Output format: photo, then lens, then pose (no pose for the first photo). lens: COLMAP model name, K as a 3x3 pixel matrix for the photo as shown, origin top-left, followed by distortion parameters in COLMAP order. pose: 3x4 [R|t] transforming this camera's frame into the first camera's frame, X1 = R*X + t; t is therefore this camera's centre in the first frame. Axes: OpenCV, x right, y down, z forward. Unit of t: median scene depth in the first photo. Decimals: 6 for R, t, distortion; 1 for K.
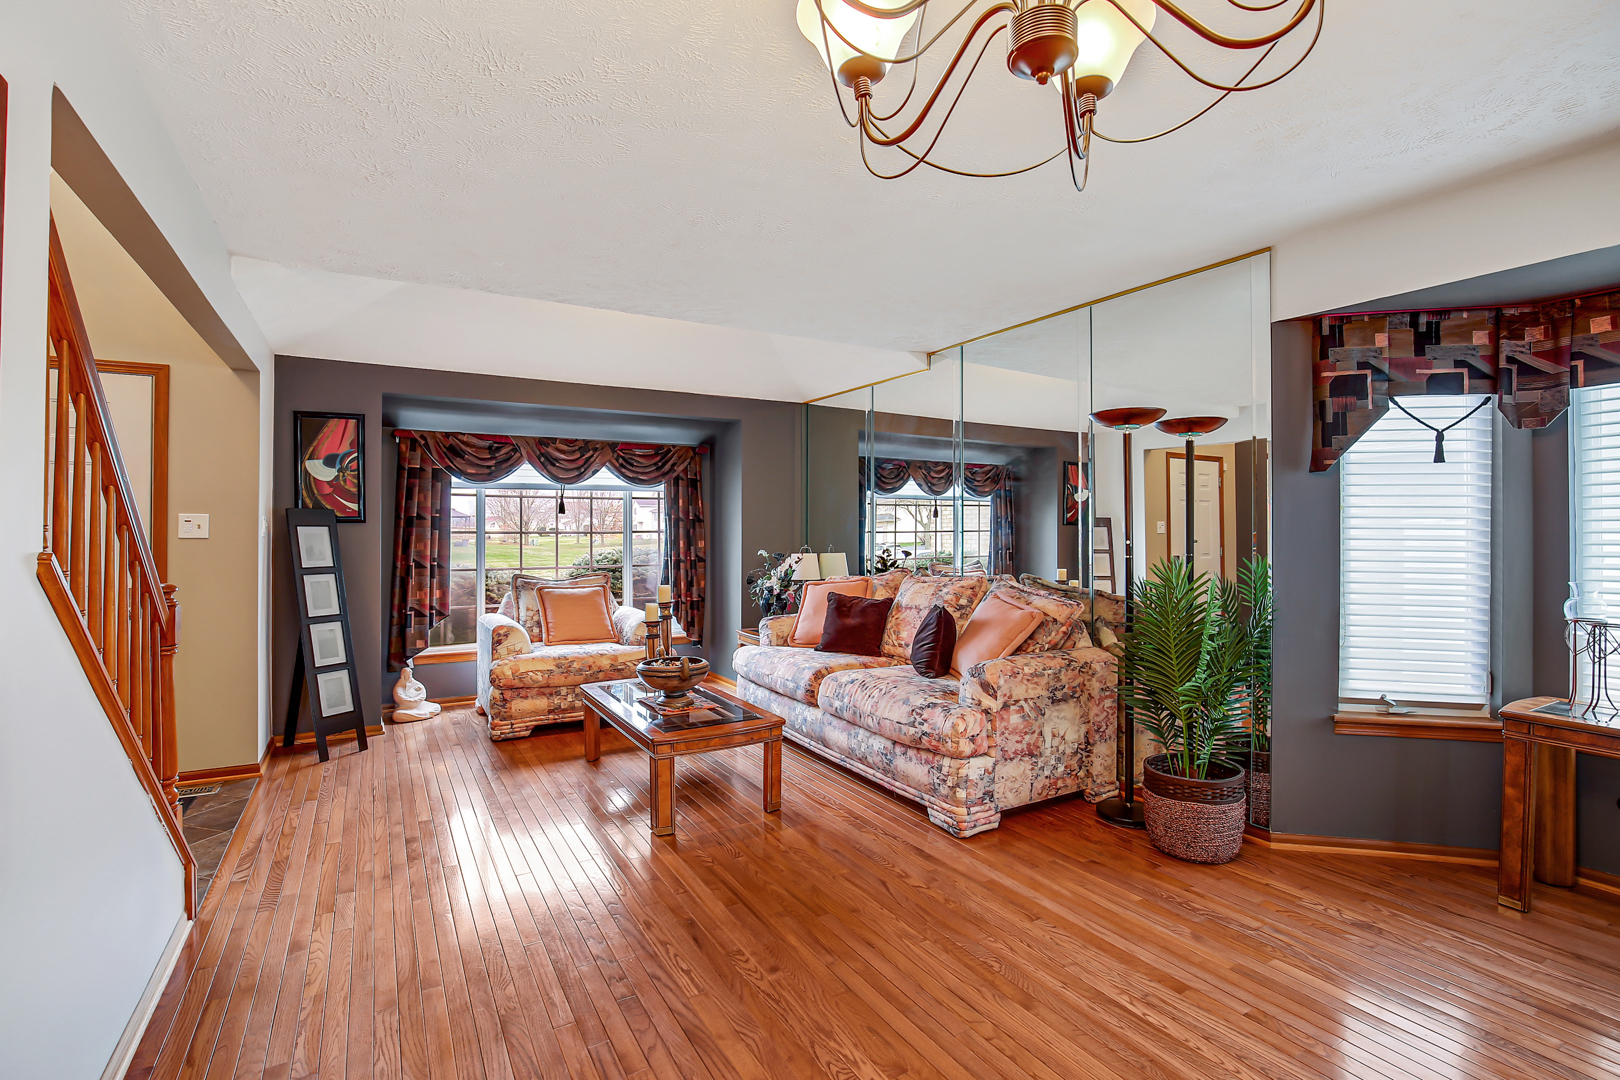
lens RADIAL K [[743.4, 0, 818.8], [0, 743.4, 530.9], [0, 0, 1]] dist [-0.032155, 0.005196]
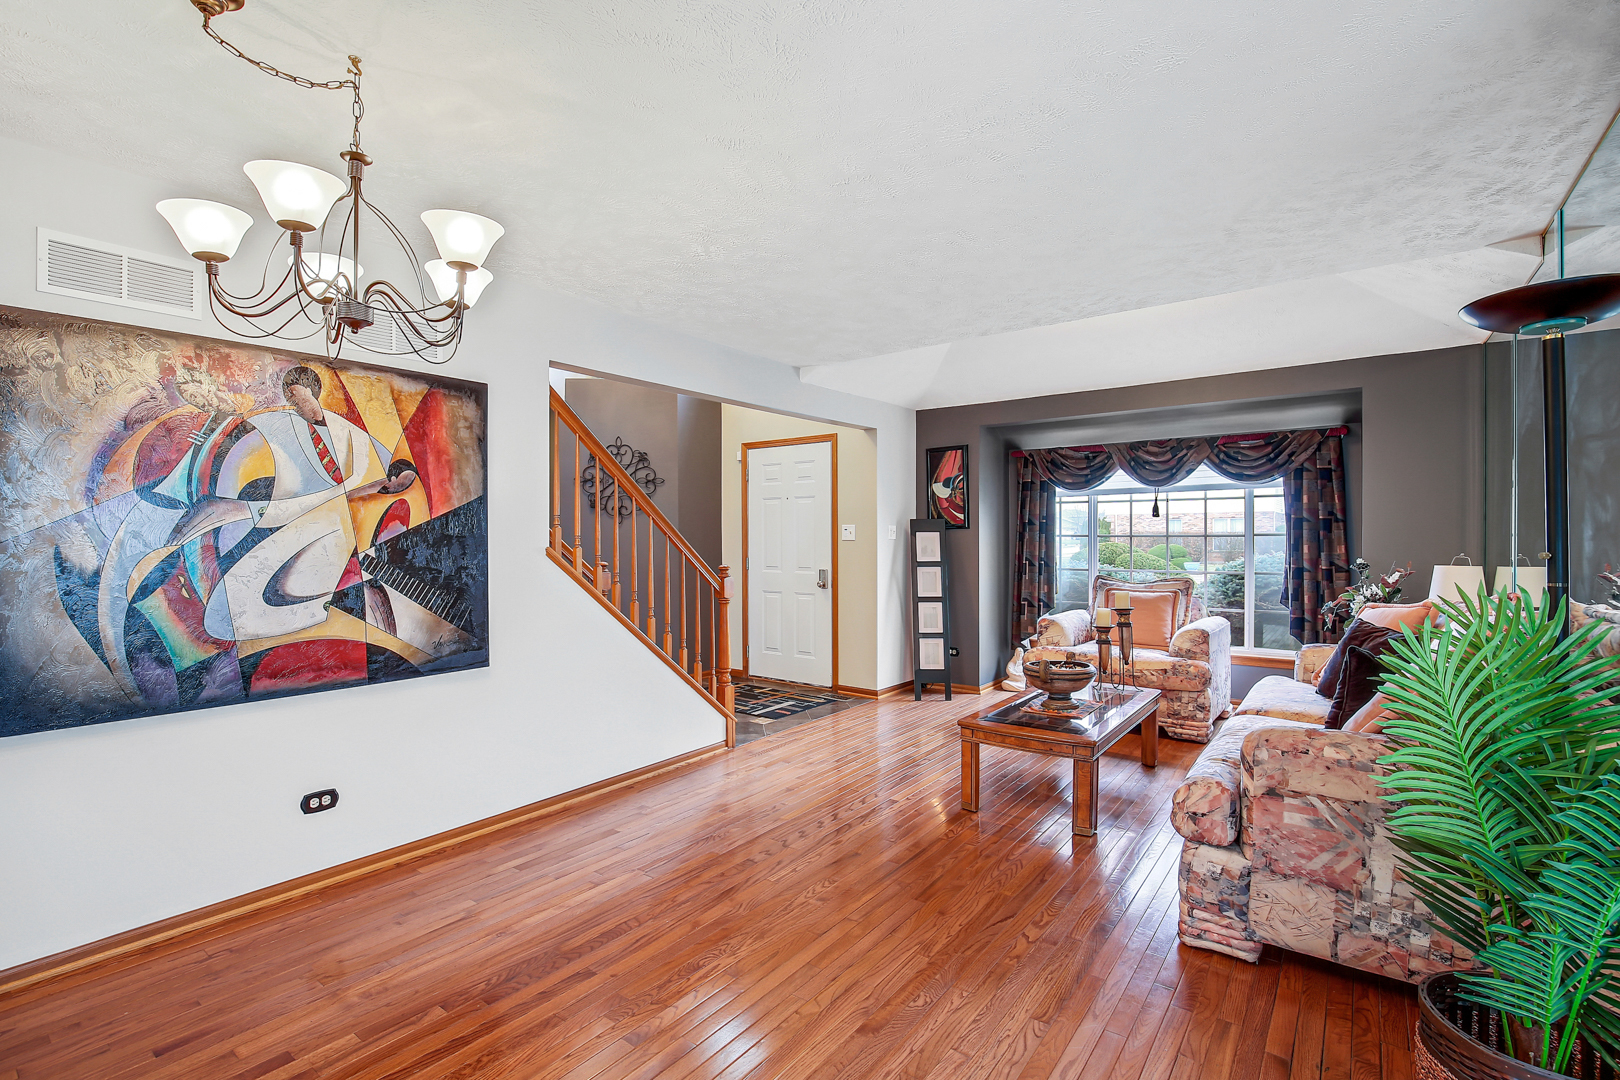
lens RADIAL K [[743.4, 0, 804.2], [0, 743.4, 546.8], [0, 0, 1]] dist [-0.032155, 0.005196]
pose [[0.375770, 0.012418, -0.926630, 0.426094], [0.005404, 0.999864, 0.015592, -0.000895], [0.926697, -0.010867, 0.375651, 0.213155]]
